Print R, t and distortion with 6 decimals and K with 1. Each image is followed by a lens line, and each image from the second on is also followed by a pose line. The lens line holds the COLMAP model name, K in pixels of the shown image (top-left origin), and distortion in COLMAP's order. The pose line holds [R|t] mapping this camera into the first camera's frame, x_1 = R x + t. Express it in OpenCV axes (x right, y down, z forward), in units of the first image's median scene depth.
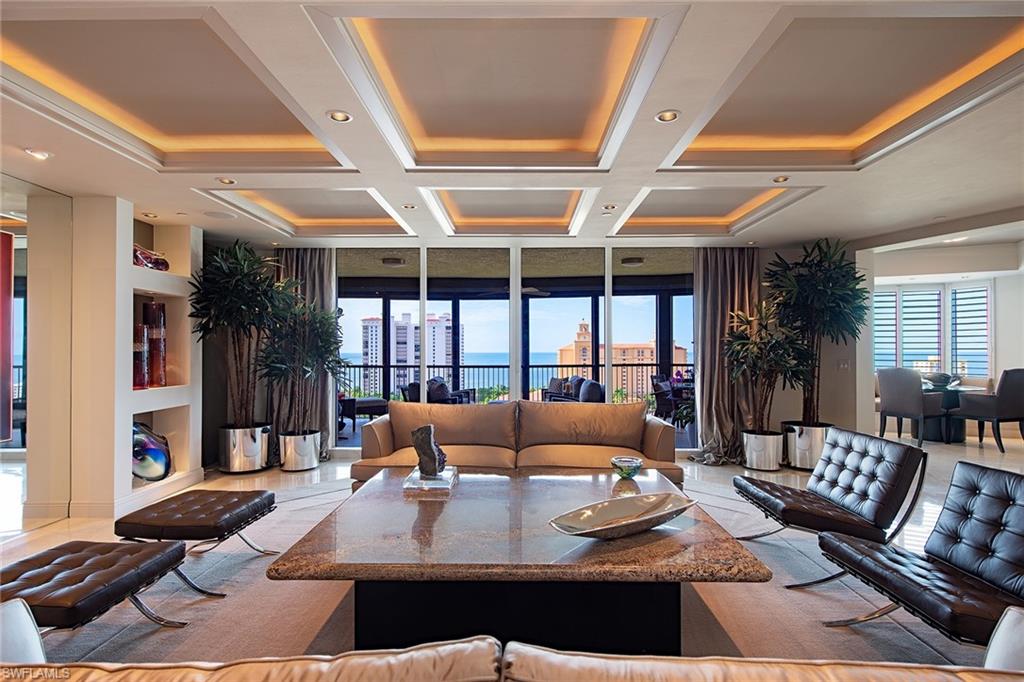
lens RADIAL K [[505.2, 0, 510.8], [0, 505.2, 343.6], [0, 0, 1]] dist [0.003118, 0.000830]
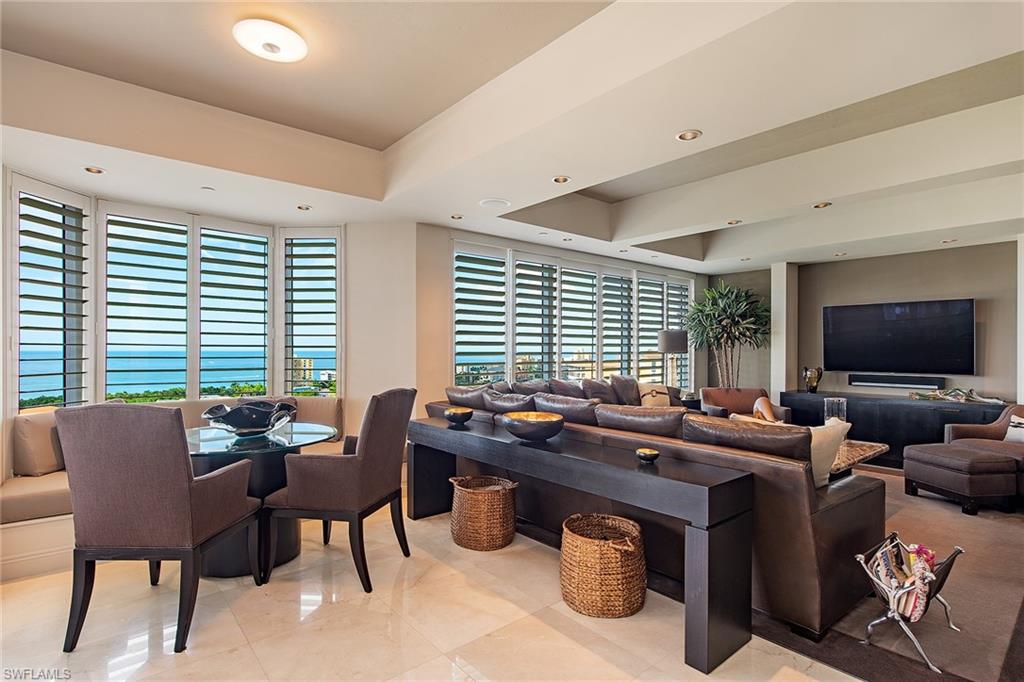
lens RADIAL K [[505.2, 0, 514.2], [0, 505.2, 347.8], [0, 0, 1]] dist [0.003118, 0.000830]
pose [[0.442887, 0.002495, 0.896574, 0.495125], [-0.013203, 0.999906, 0.003740, 0.006604], [-0.896480, -0.013493, 0.442878, 0.541500]]
